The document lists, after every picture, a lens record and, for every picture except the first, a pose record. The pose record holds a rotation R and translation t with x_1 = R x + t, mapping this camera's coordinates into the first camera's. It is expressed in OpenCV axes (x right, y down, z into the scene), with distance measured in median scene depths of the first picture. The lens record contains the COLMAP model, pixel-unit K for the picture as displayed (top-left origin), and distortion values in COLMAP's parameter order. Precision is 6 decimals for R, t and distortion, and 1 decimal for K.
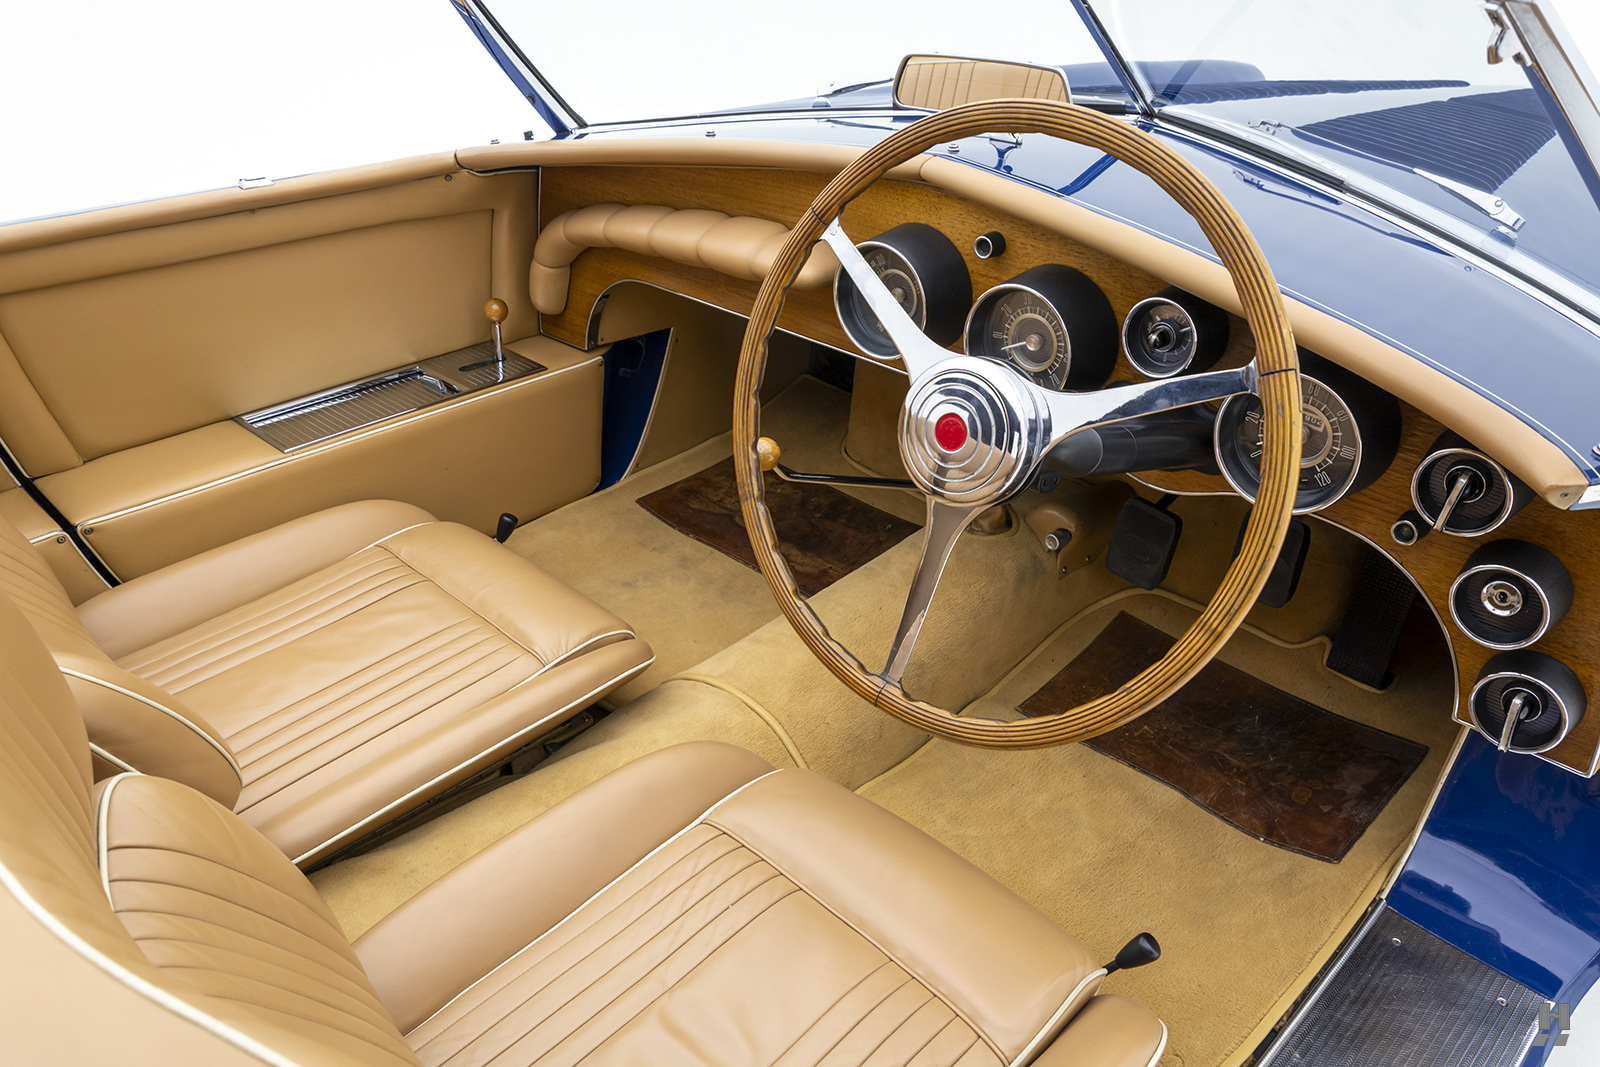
lens RADIAL K [[1191.4, 0, 800.0], [0, 1191.4, 533.5], [0, 0, 1]] dist [-0.021277, -0.001564]
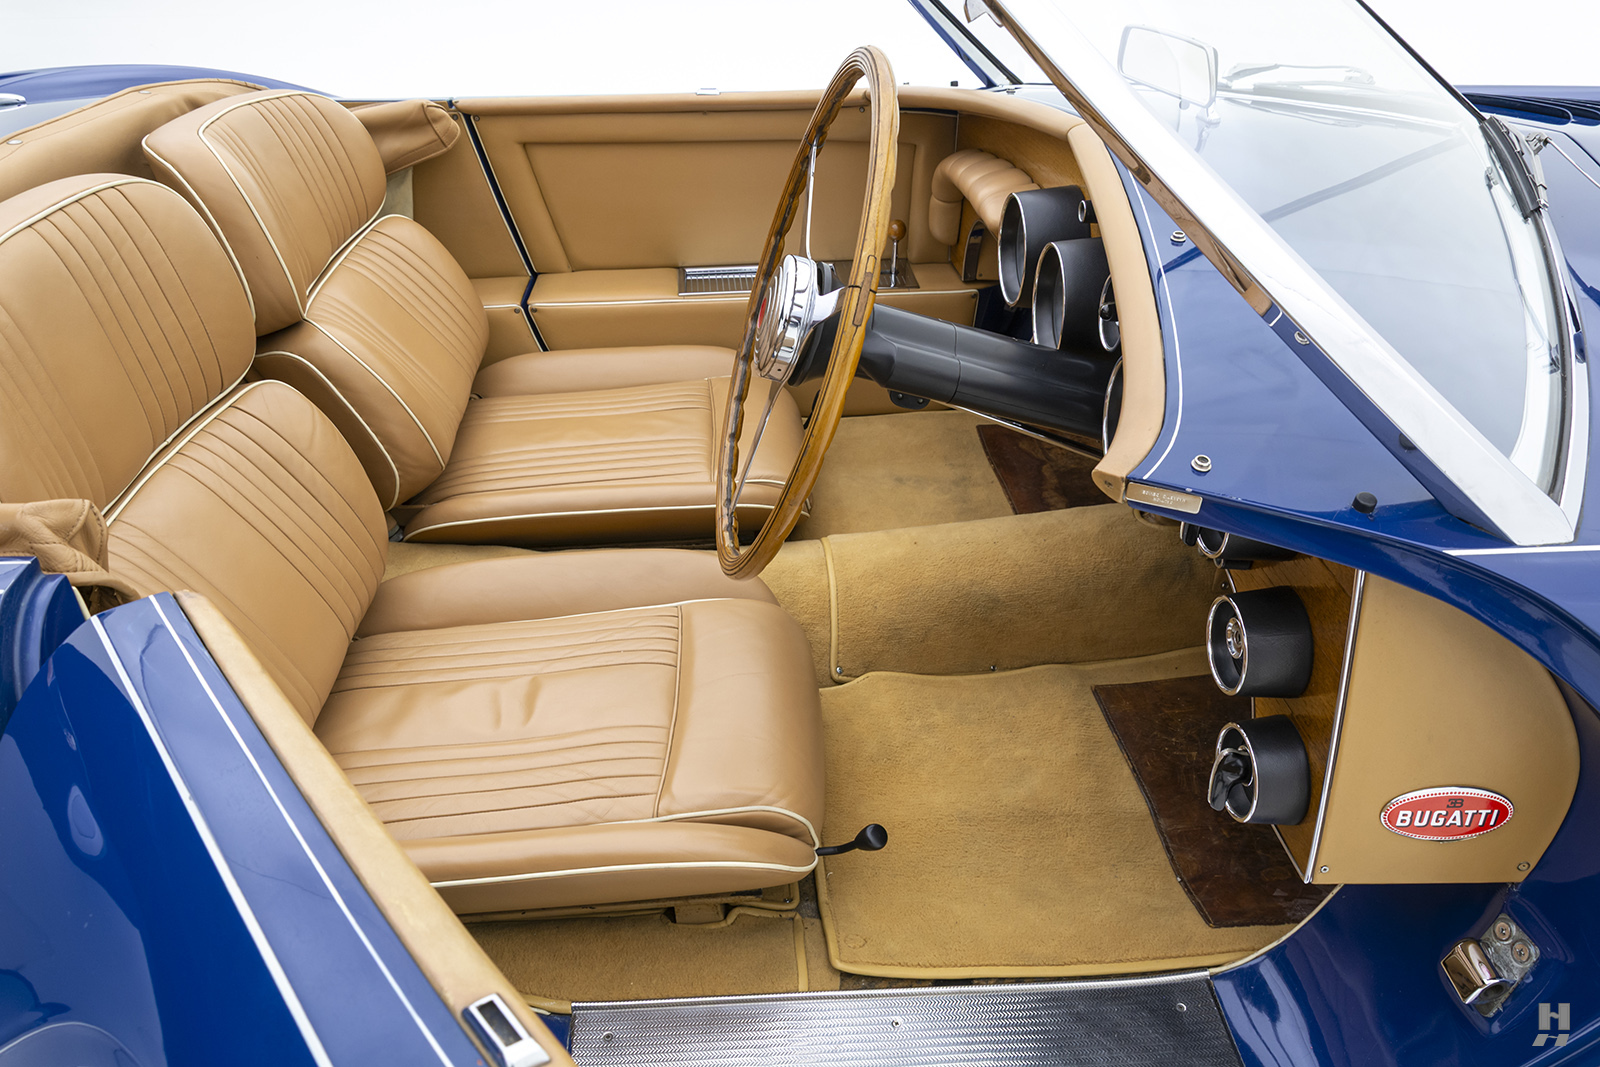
lens RADIAL K [[1191.4, 0, 800.0], [0, 1191.4, 533.5], [0, 0, 1]] dist [-0.021277, -0.001564]
pose [[0.746592, 0.318726, -0.583964, 0.560250], [-0.312454, 0.942925, 0.115177, -0.013045], [0.587344, 0.096472, 0.803567, 0.038279]]
